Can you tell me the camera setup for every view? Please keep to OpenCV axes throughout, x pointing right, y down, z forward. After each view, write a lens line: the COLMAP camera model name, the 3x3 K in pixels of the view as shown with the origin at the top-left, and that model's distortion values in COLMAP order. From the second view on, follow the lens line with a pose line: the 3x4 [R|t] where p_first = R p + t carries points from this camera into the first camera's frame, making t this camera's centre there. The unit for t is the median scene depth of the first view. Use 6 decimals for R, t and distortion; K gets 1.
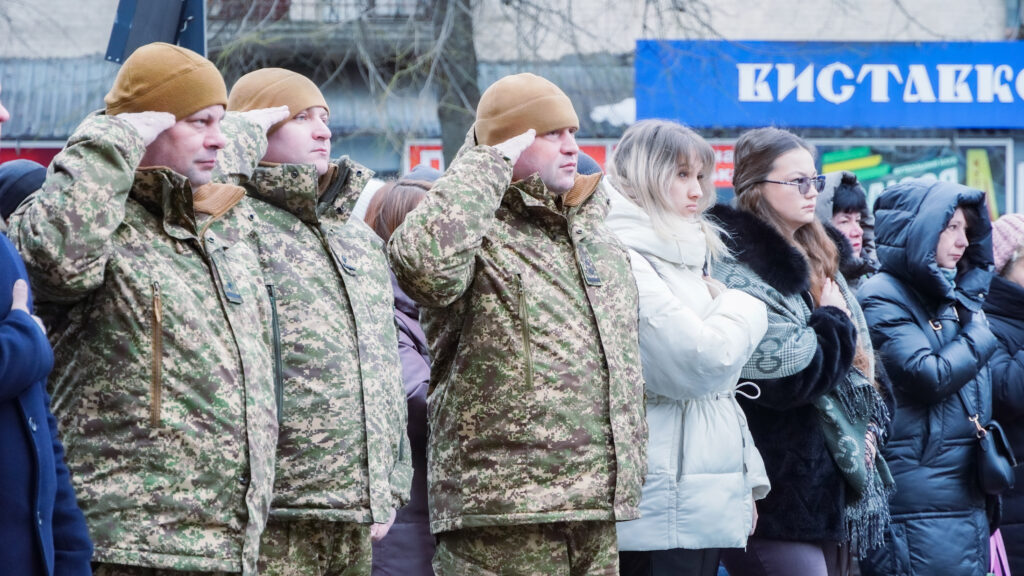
lens RADIAL K [[3549.8, 0, 511.2], [0, 3549.8, 287.8], [0, 0, 1]] dist [1.374806, 0.000000]
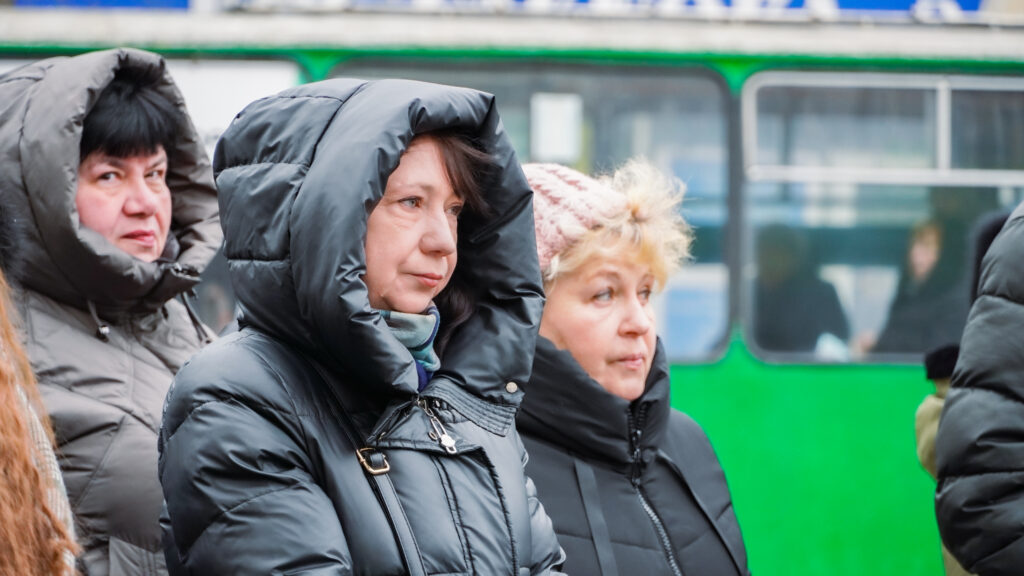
lens RADIAL K [[5695.7, 0, 512.6], [0, 5695.7, 287.1], [0, 0, 1]] dist [-3.281375, 0.000000]
pose [[0.988218, -0.026868, 0.150674, 0.044797], [0.027357, 0.999625, -0.001173, -0.006658], [-0.150586, 0.005282, 0.988583, 0.427393]]
